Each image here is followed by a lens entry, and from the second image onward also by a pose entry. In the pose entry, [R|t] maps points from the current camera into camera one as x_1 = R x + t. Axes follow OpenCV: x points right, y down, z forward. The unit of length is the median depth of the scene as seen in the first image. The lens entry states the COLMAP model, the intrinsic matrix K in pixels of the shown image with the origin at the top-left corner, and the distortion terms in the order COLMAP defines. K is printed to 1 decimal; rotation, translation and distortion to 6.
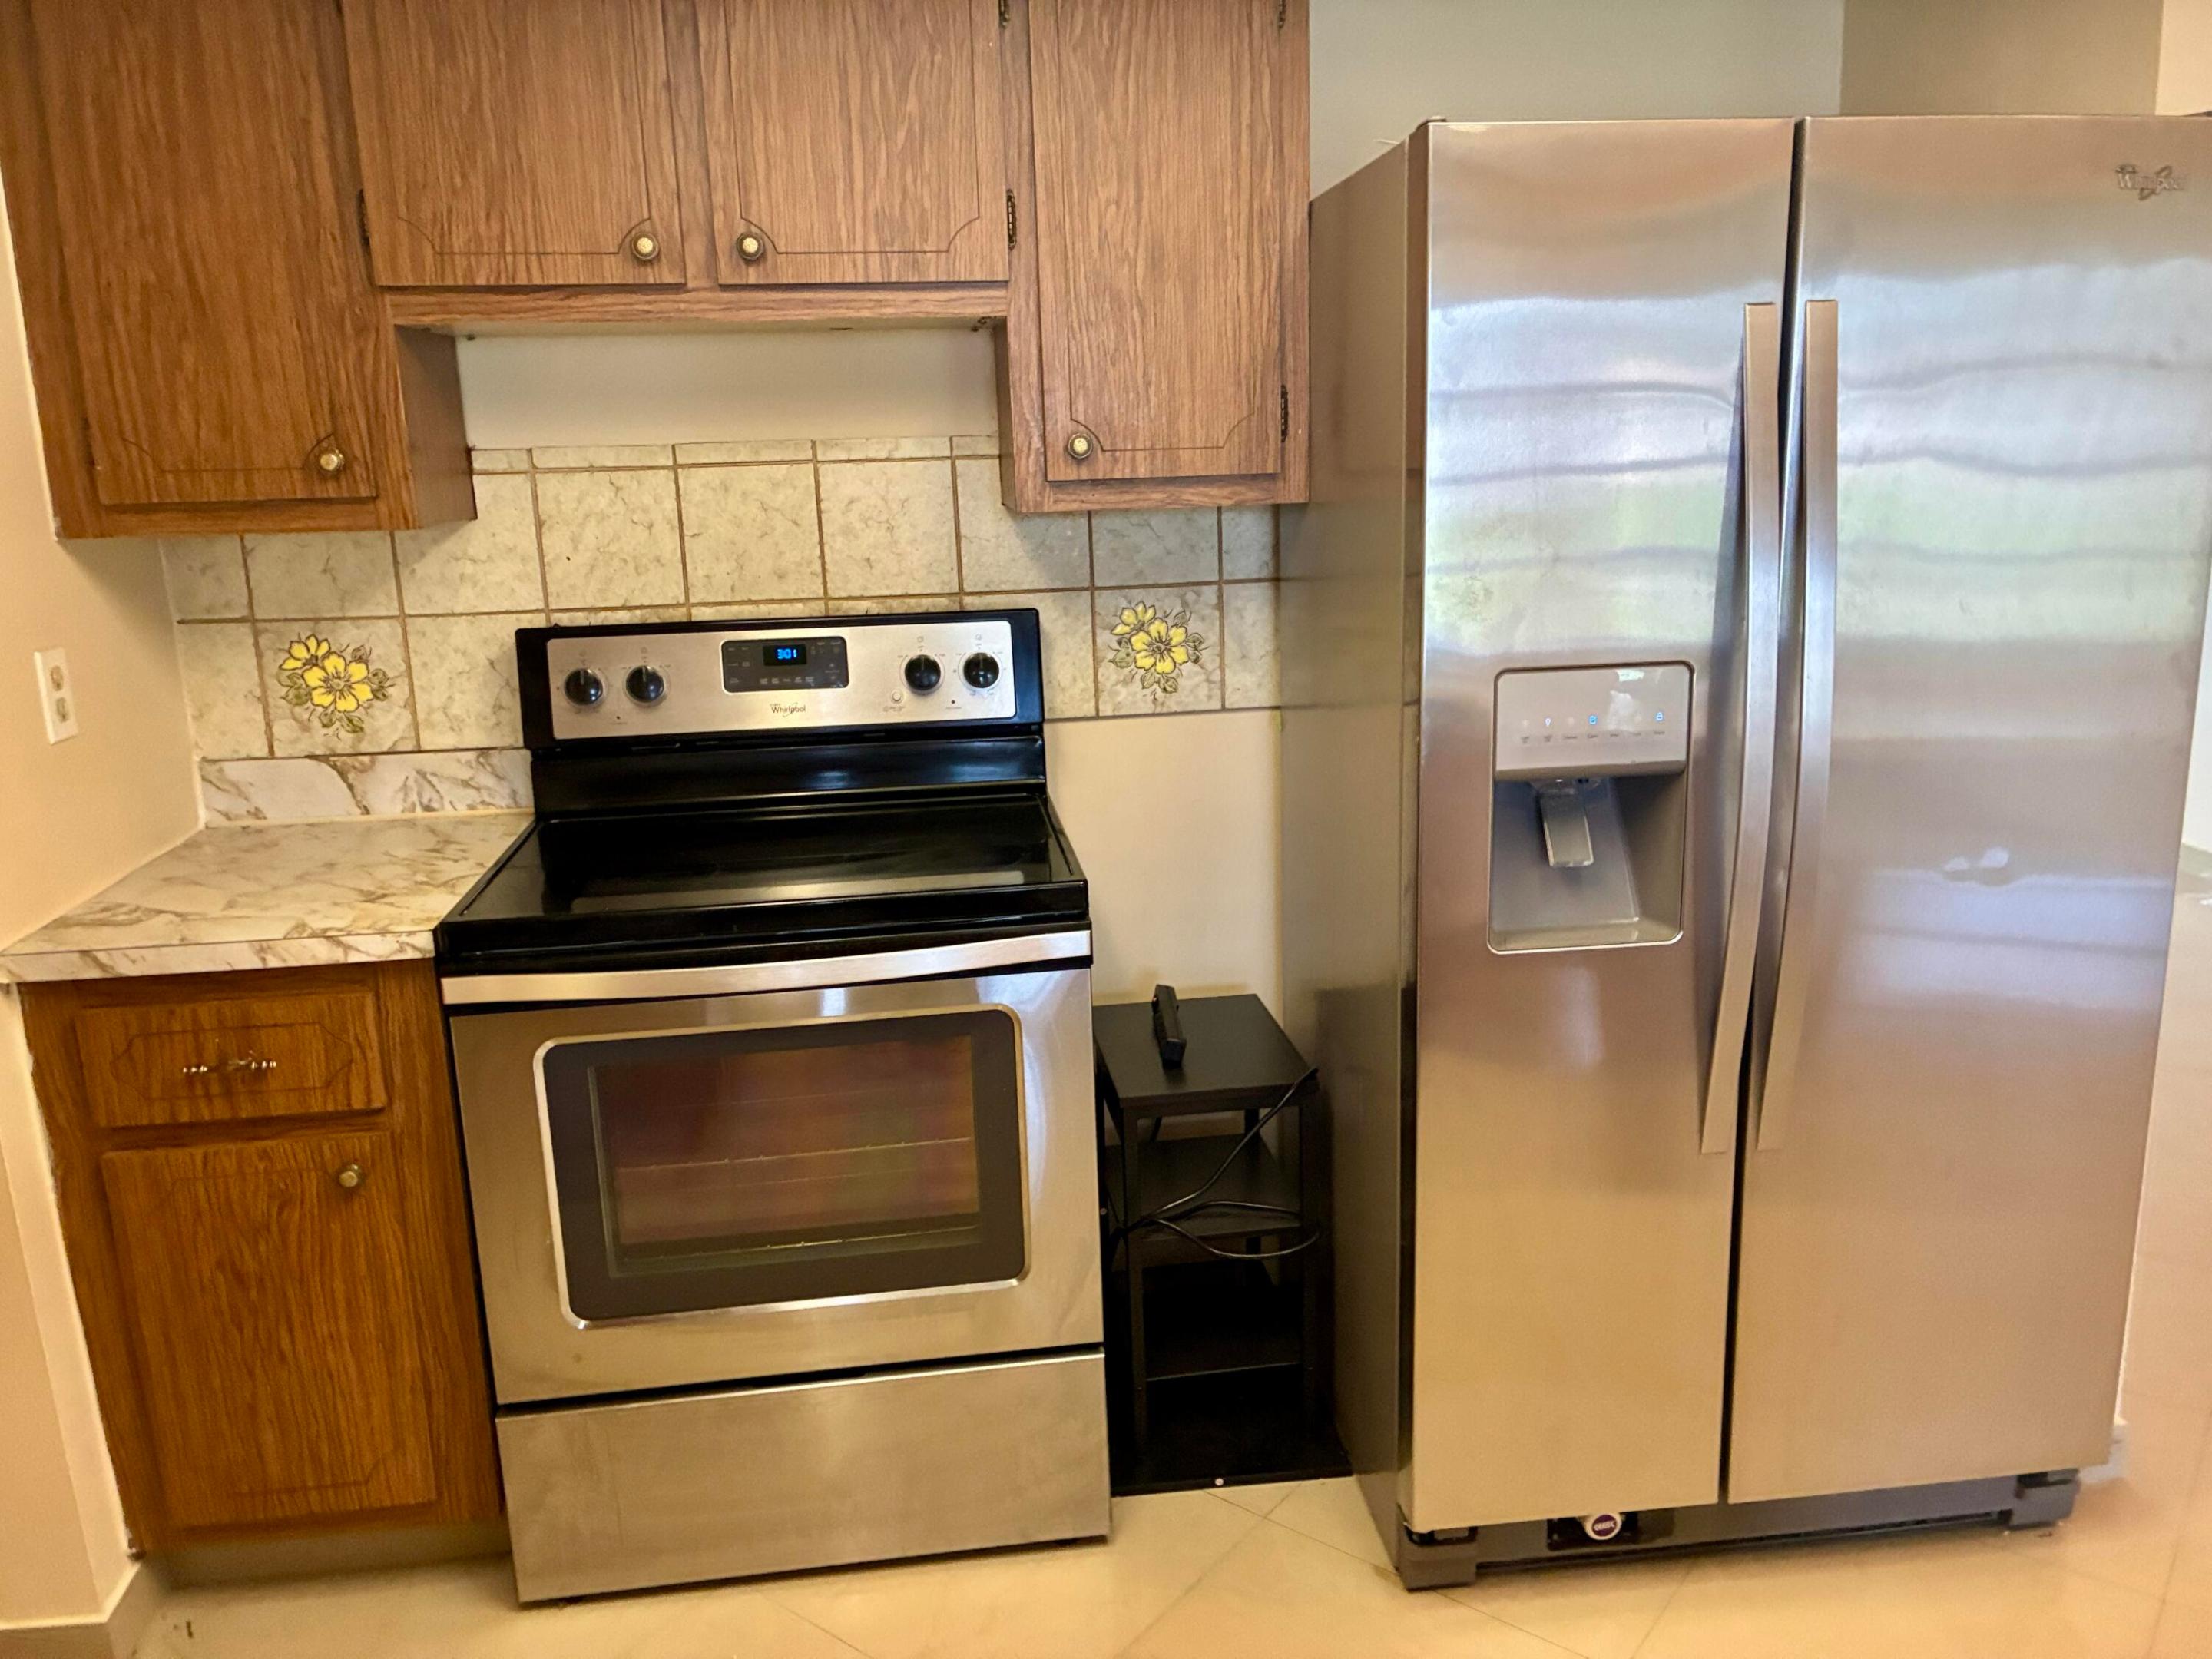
lens RADIAL K [[1691.0, 0, 1107.4], [0, 1691.0, 836.1], [0, 0, 1]] dist [0.039716, -0.058827]
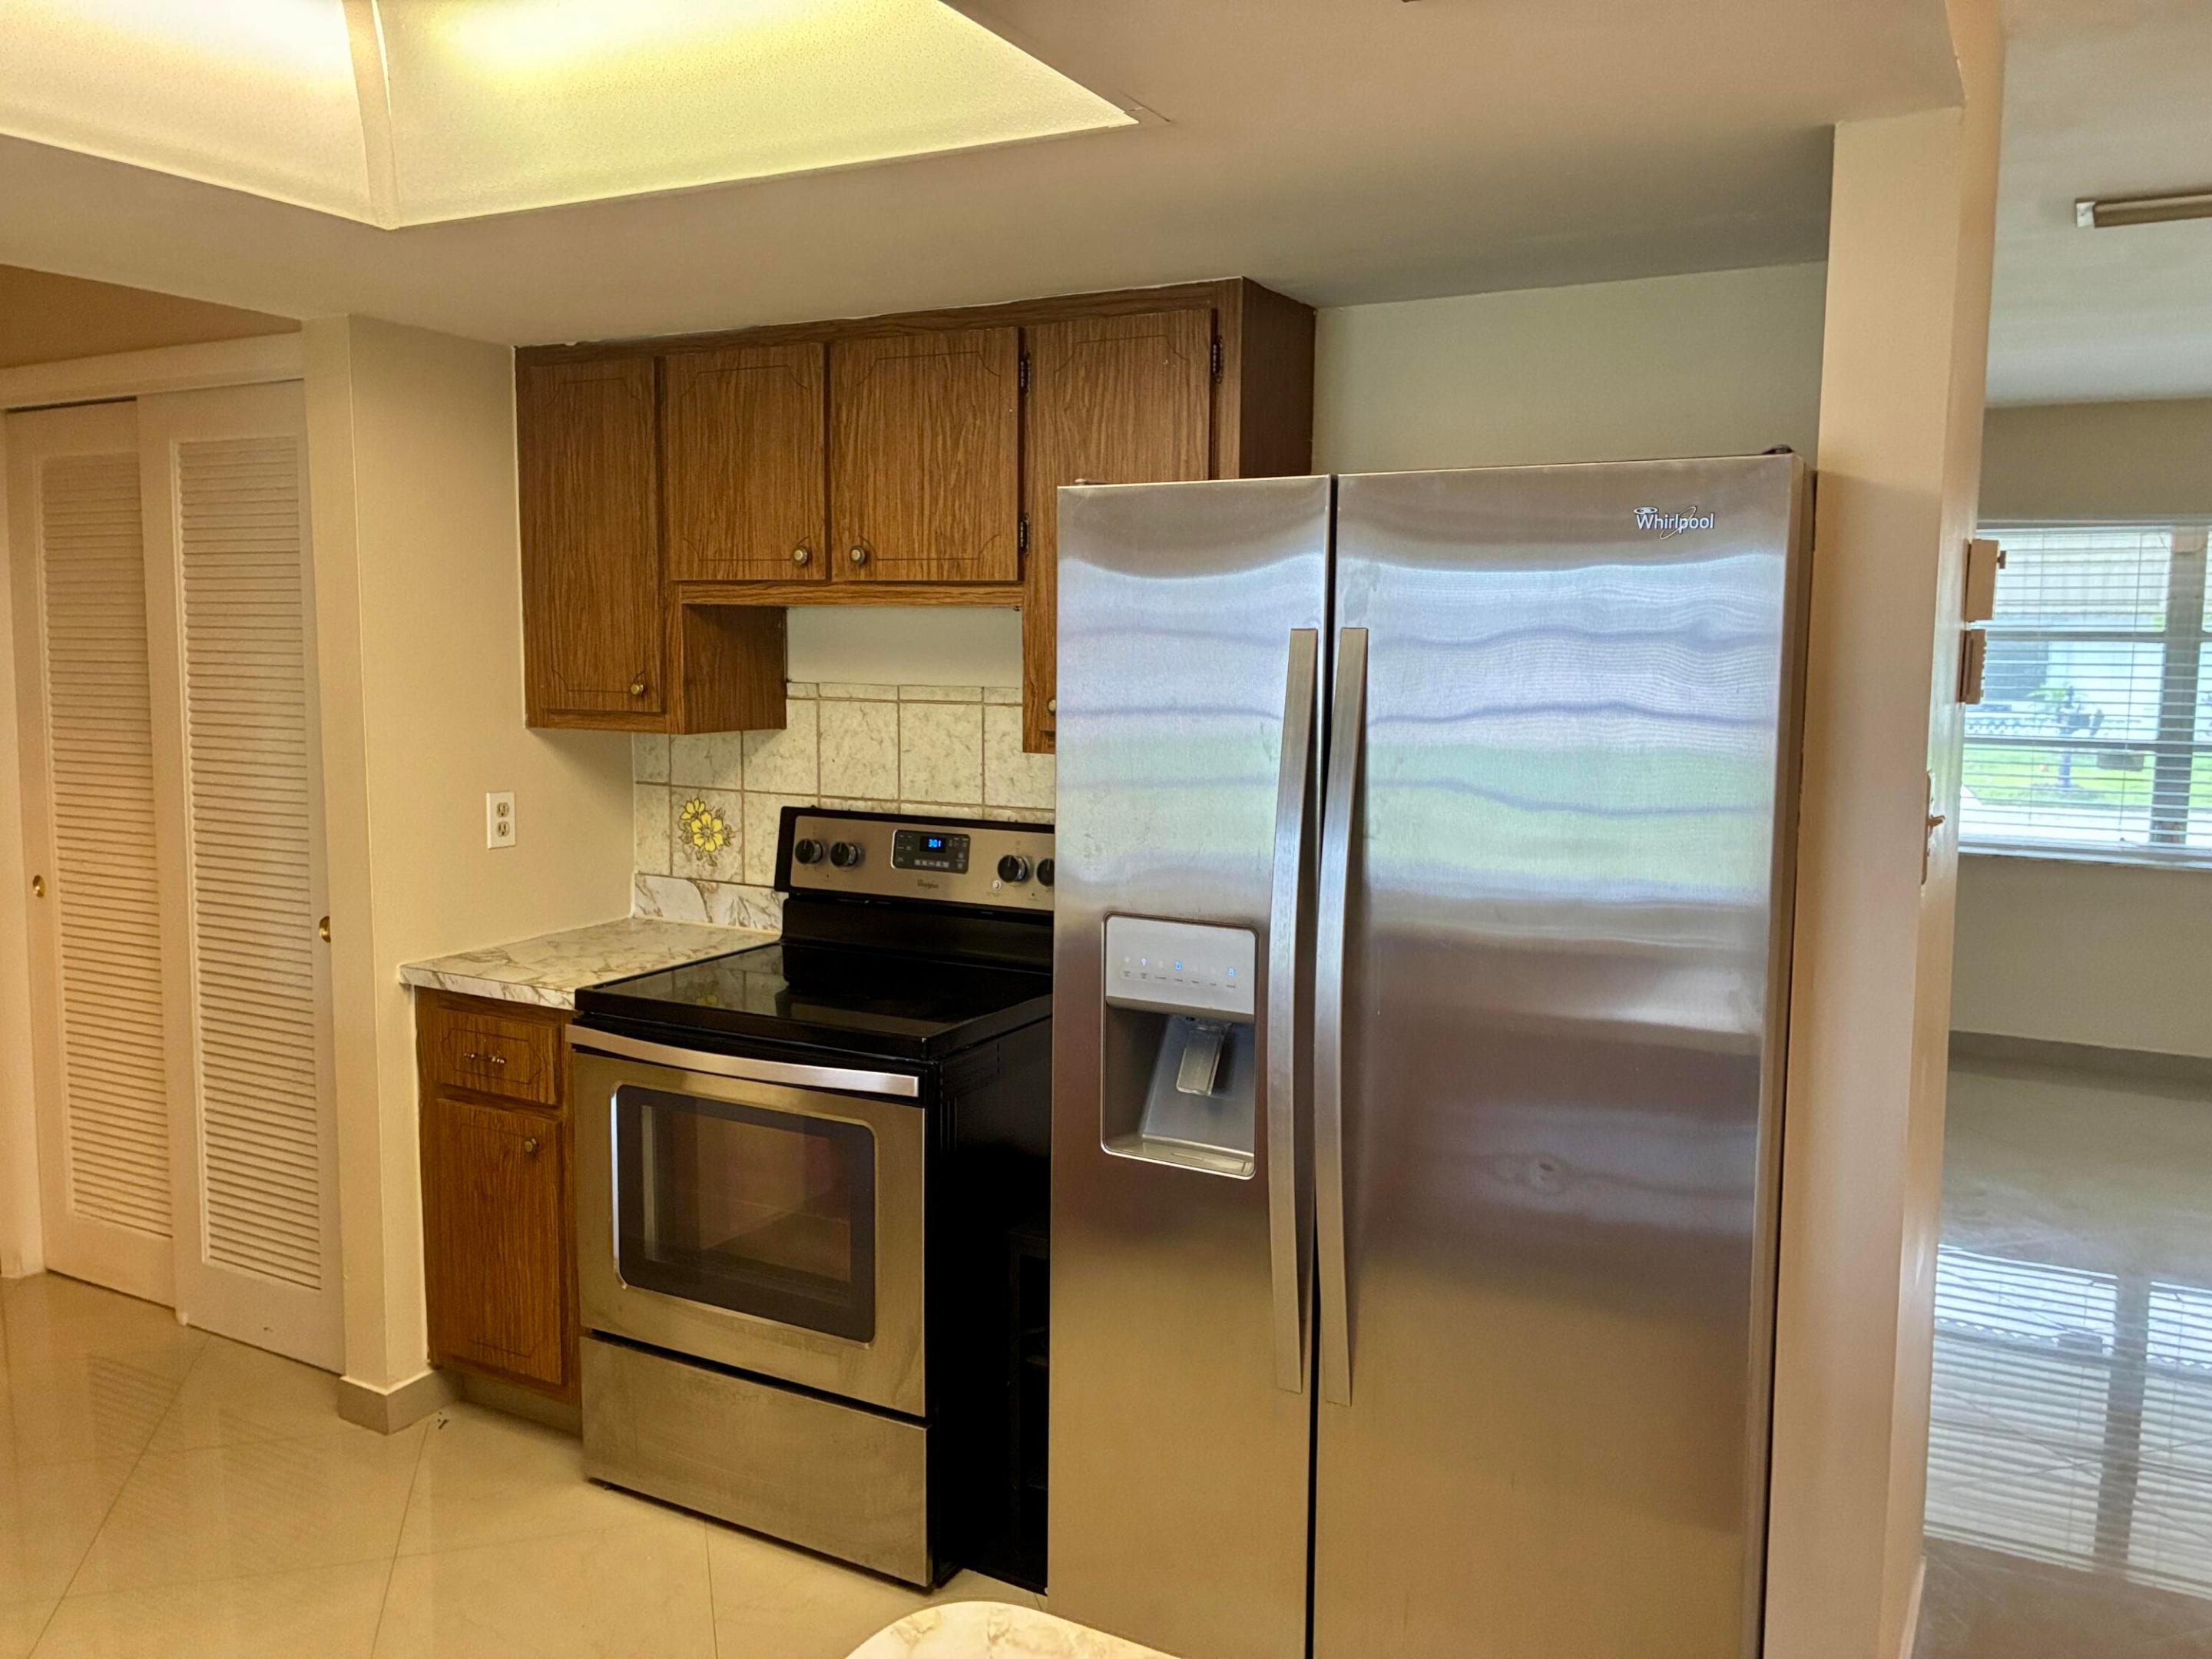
lens RADIAL K [[1691.0, 0, 1123.0], [0, 1691.0, 818.3], [0, 0, 1]] dist [0.039716, -0.058827]
pose [[0.802516, 0.097128, -0.588671, 0.801838], [-0.168213, 0.983468, -0.067052, -0.072413], [0.572426, 0.152832, 0.805587, 0.021680]]
